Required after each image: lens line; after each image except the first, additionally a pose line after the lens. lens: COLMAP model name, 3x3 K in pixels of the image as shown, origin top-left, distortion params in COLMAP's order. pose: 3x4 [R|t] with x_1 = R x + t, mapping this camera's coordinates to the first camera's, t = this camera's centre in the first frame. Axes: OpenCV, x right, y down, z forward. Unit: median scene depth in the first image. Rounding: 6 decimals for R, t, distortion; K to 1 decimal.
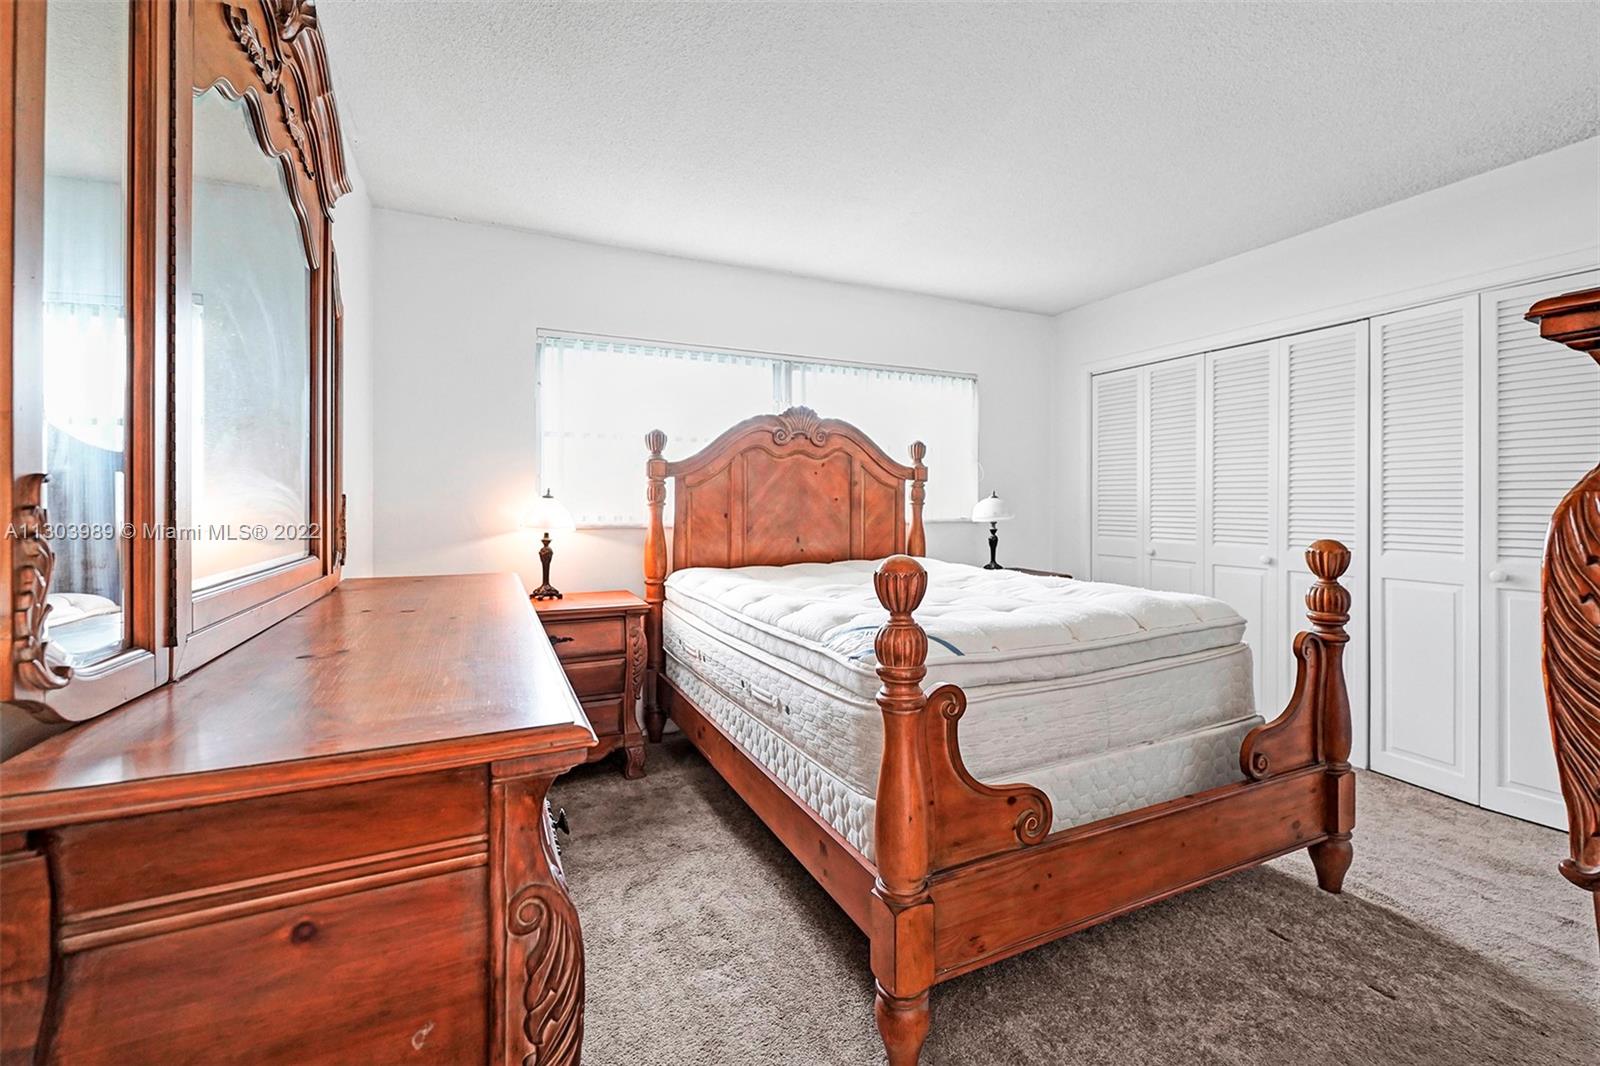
lens RADIAL K [[667.0, 0, 797.5], [0, 667.0, 503.3], [0, 0, 1]] dist [0.002764, 0.000101]
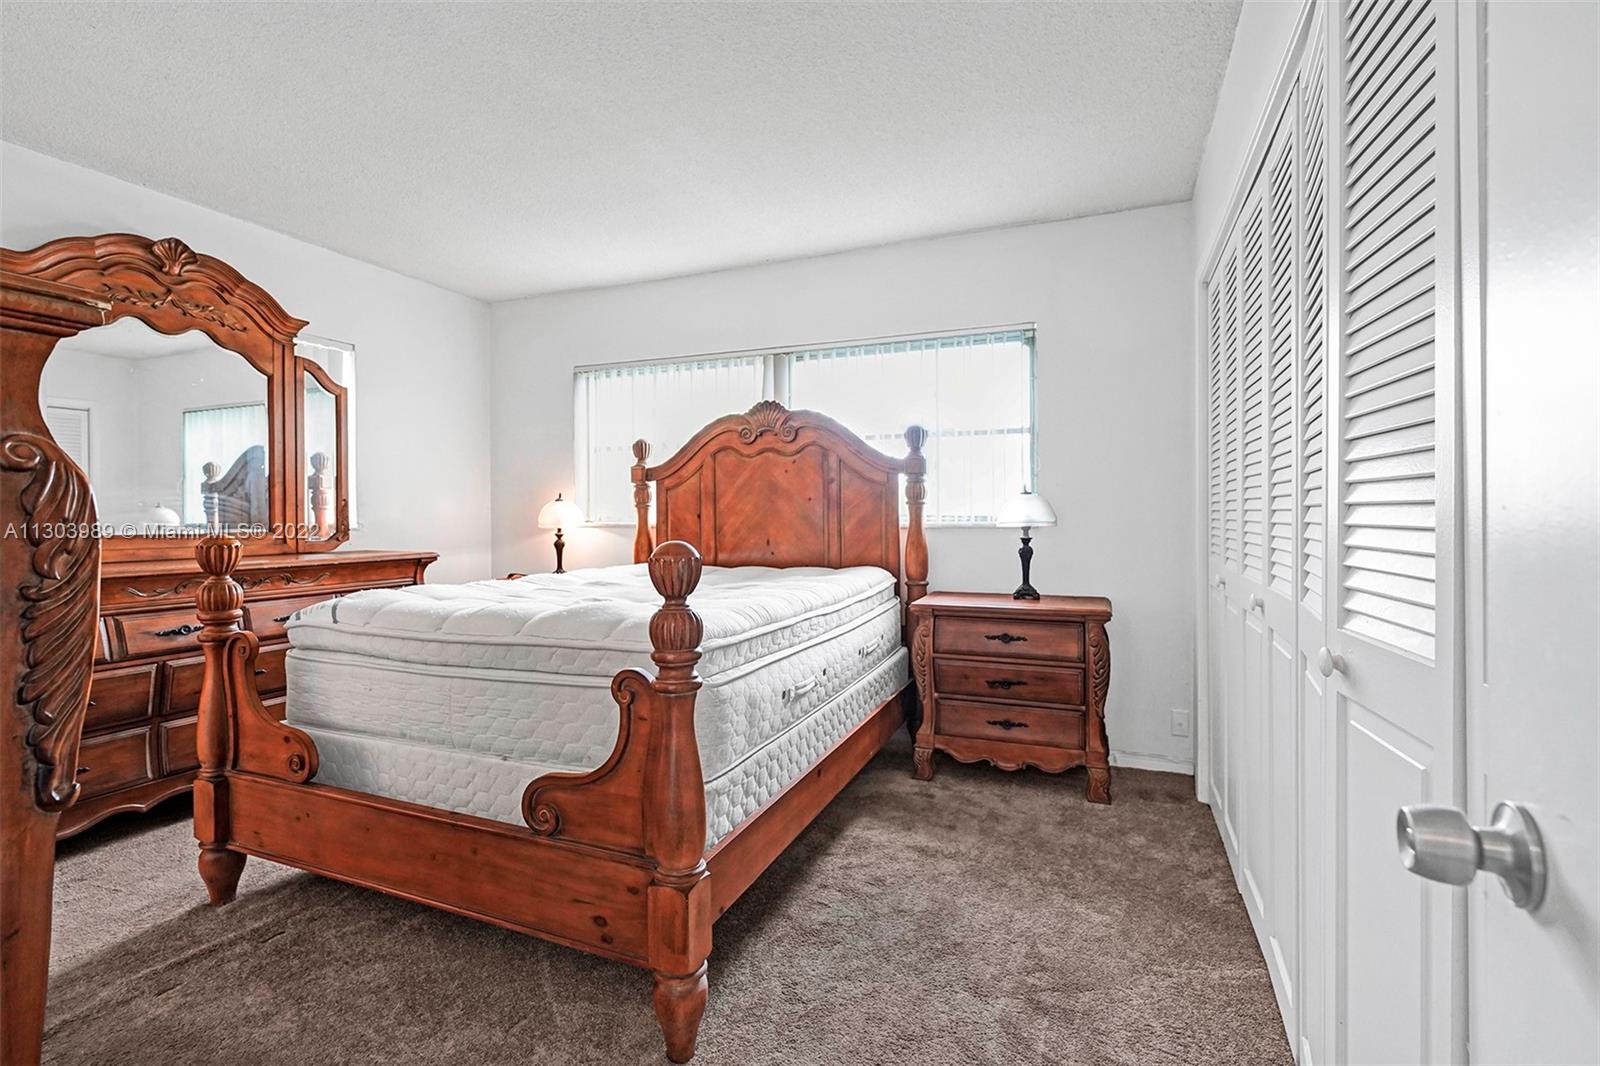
lens RADIAL K [[671.3, 0, 794.5], [0, 671.3, 525.9], [0, 0, 1]] dist [-0.022239, -0.000056]
pose [[0.697382, 0.016872, -0.716501, 0.718186], [0.008360, 0.999463, 0.031671, 0.001844], [0.716651, -0.028077, 0.696866, 0.352598]]
